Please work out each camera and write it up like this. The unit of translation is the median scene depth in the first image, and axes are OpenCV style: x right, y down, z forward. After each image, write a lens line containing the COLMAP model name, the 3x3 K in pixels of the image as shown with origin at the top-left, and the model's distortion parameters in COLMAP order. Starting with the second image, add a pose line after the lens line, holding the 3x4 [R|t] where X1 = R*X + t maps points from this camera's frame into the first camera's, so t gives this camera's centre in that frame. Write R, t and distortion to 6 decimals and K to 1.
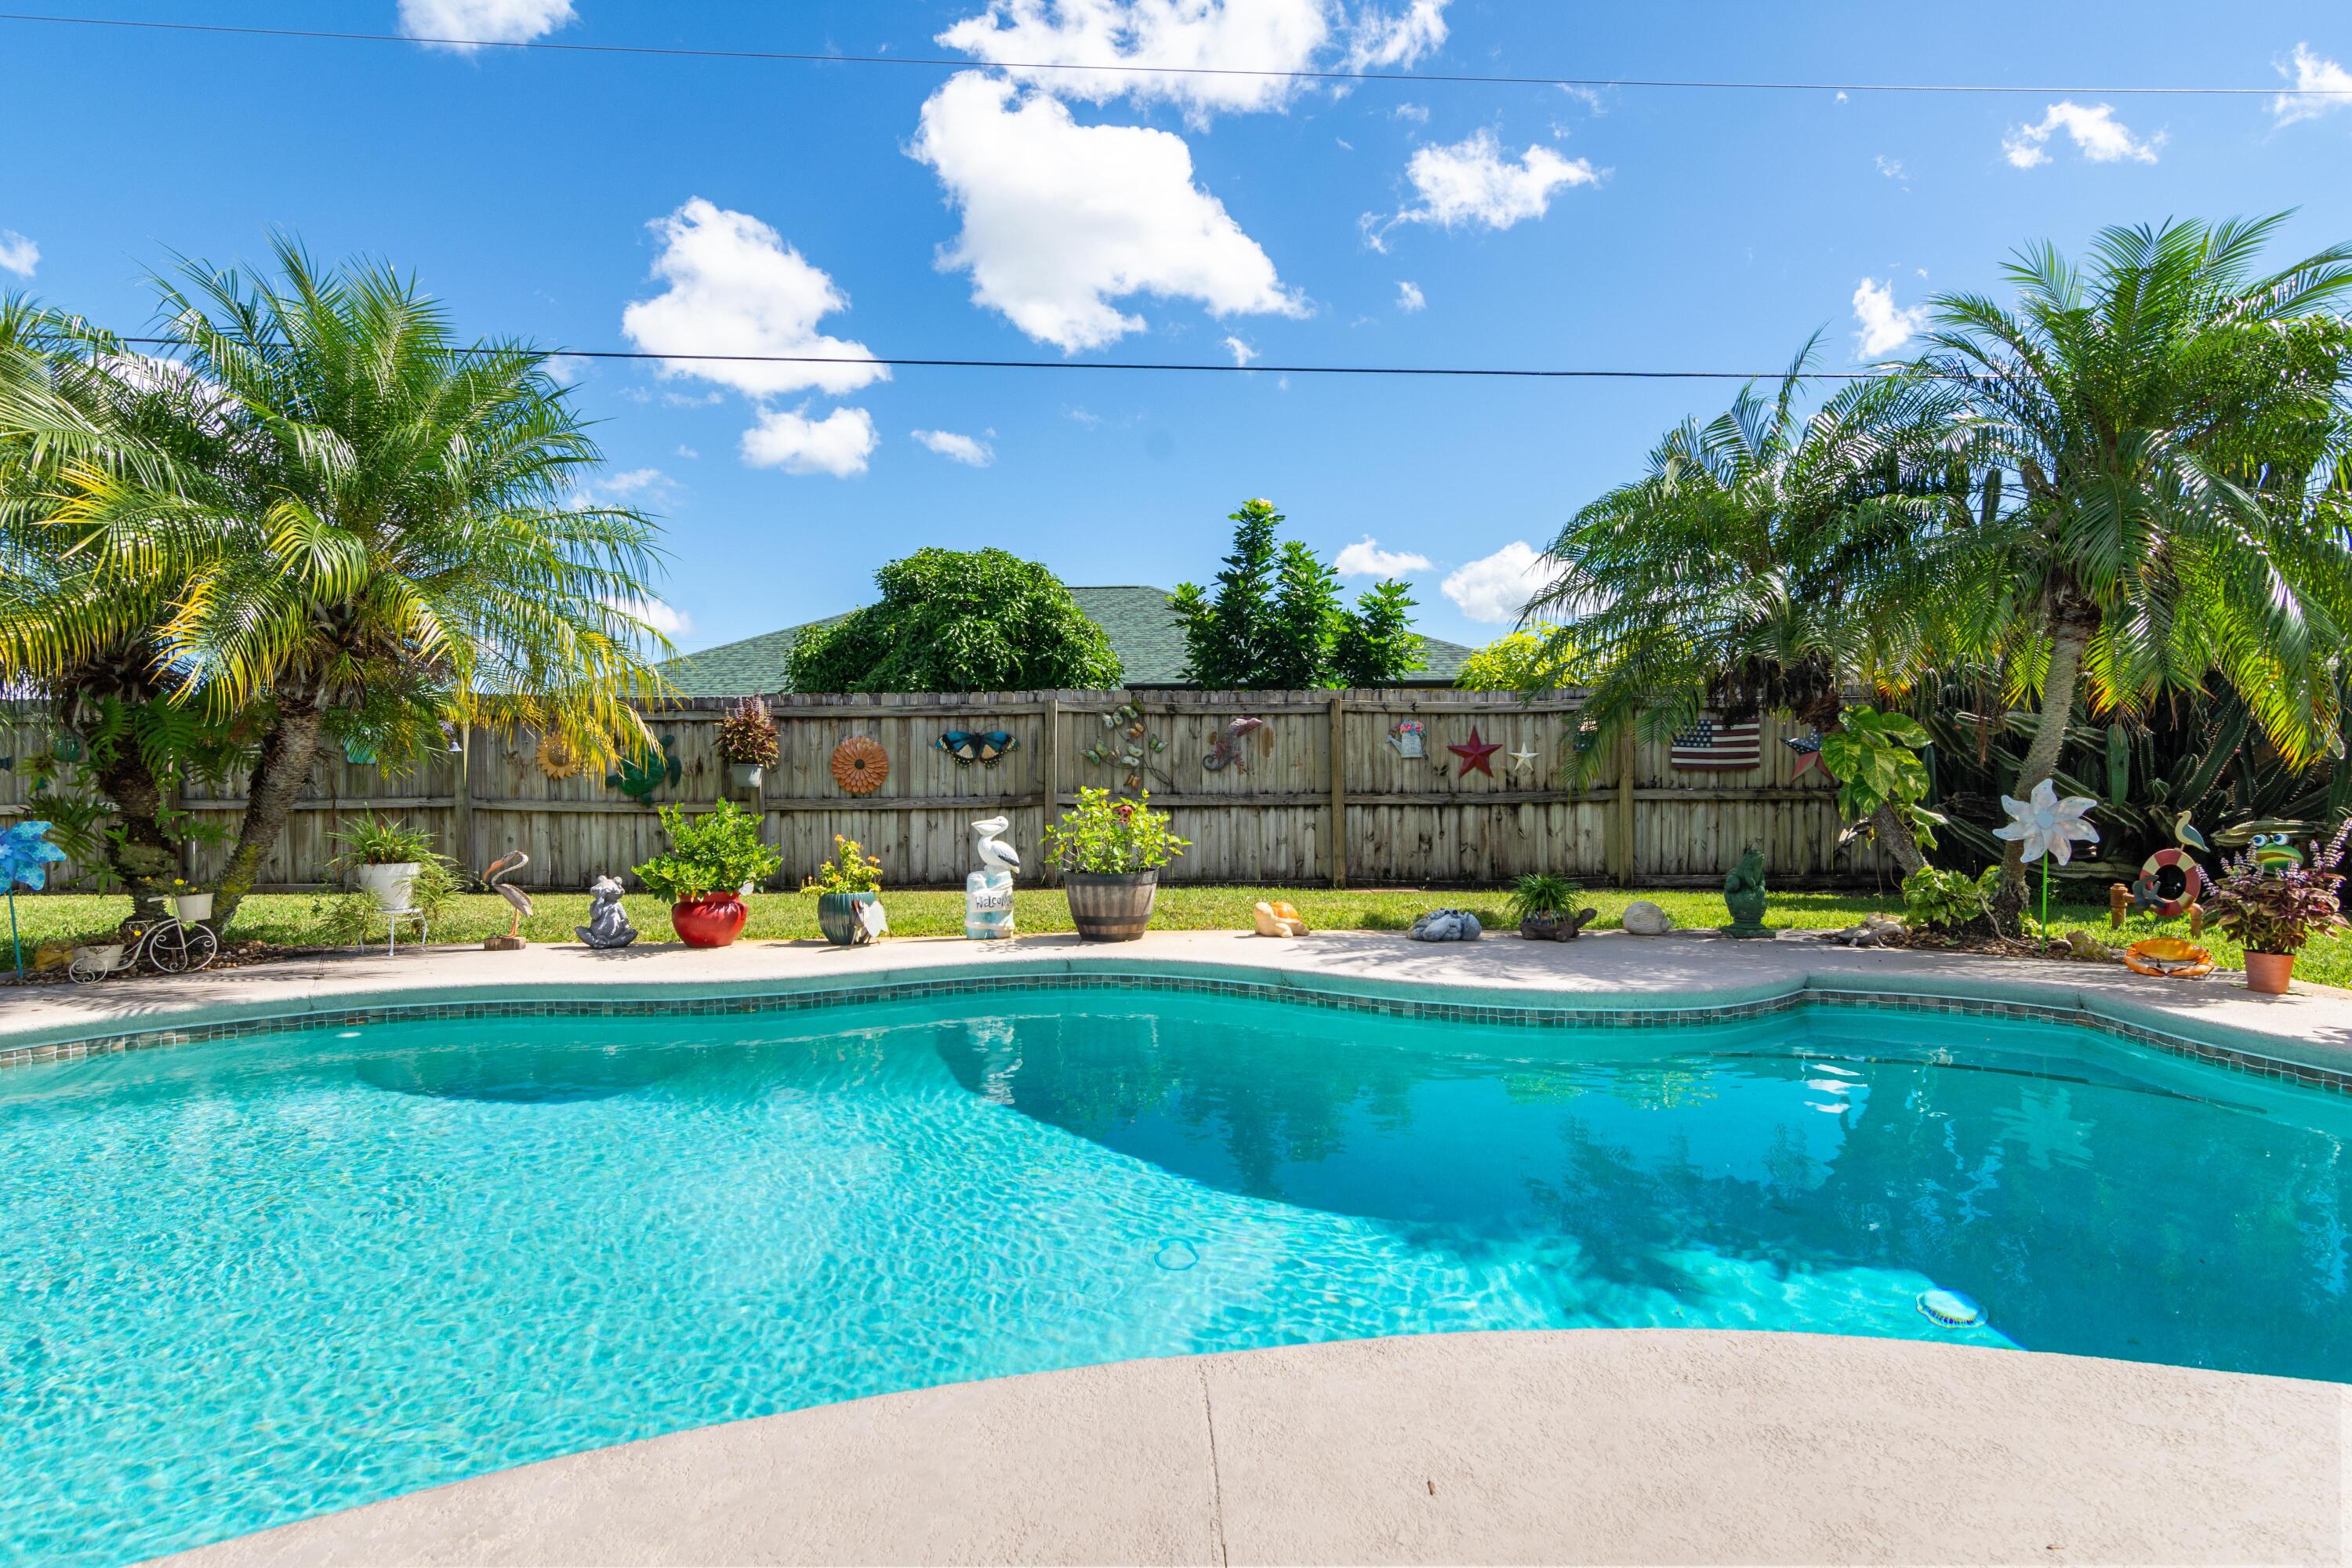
lens RADIAL K [[1133.3, 0, 1176.0], [0, 1133.3, 784.0], [0, 0, 1]] dist [-0.001637, -0.000387]
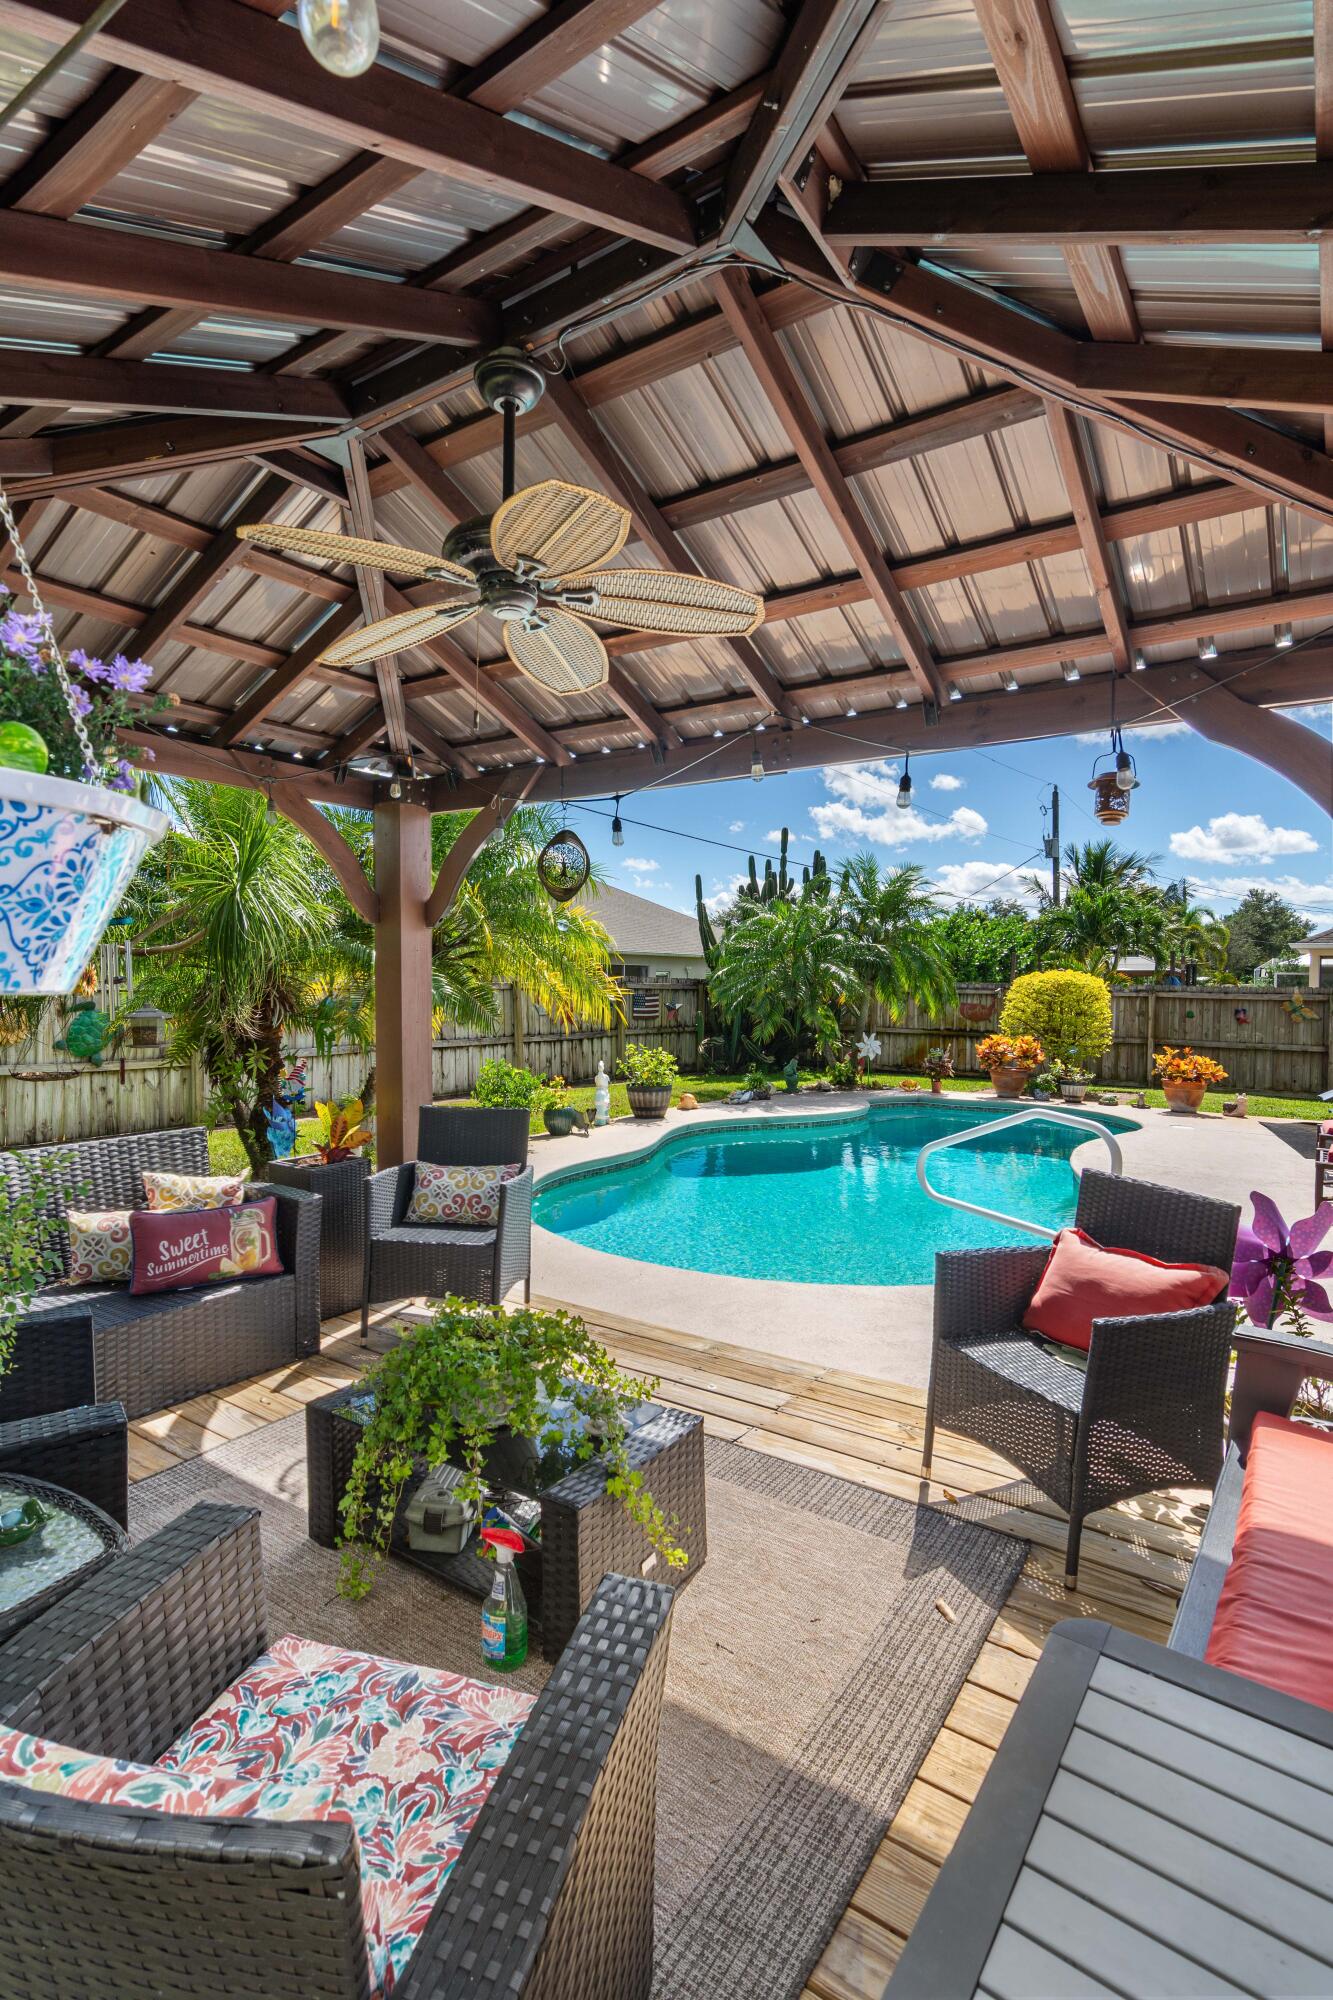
lens RADIAL K [[951.4, 0, 673.2], [0, 951.4, 1000.4], [0, 0, 1]] dist [-0.002688, -0.000174]
pose [[0.574307, 0.001499, 0.818639, -0.905027], [-0.004361, 0.999990, 0.001228, -0.049242], [-0.818629, -0.004275, 0.574307, -0.020269]]
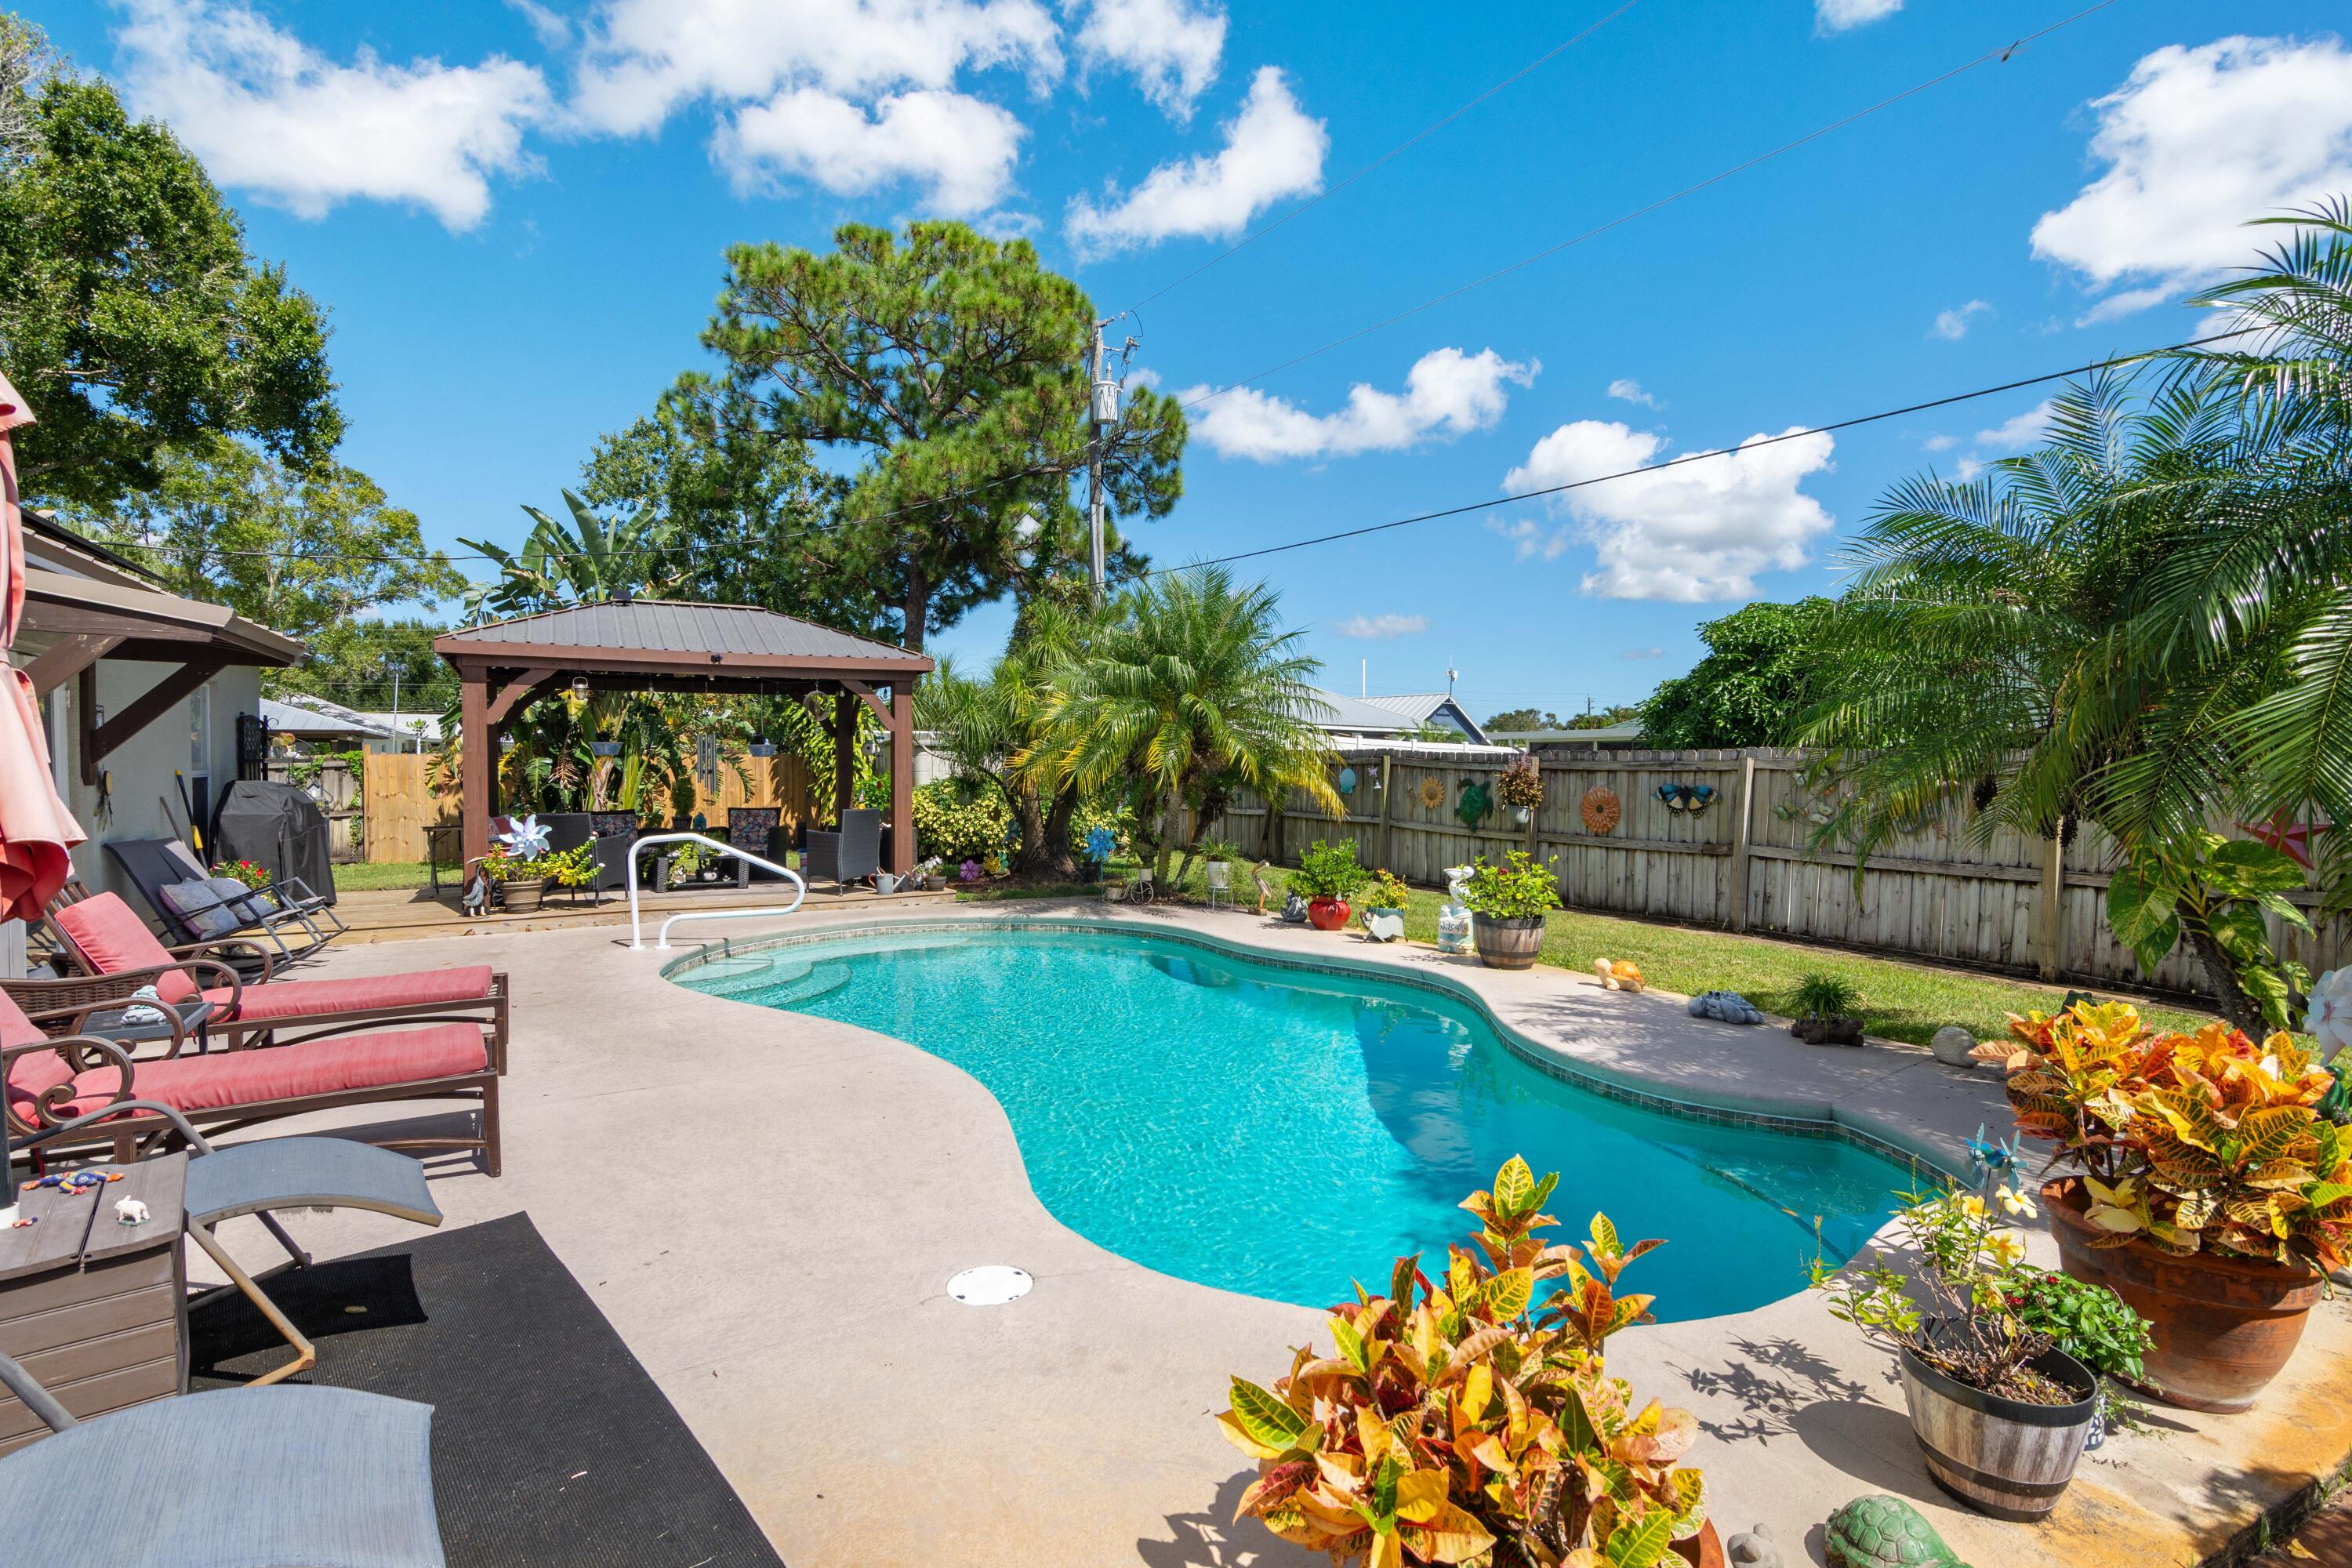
lens RADIAL K [[1146.6, 0, 1176.0], [0, 1146.6, 784.0], [0, 0, 1]] dist [-0.002248, 0.000161]
pose [[0.479551, 0.030879, -0.876971, 0.579413], [-0.022924, 0.999480, 0.022657, -0.061388], [0.877215, 0.009239, 0.480009, 0.008402]]
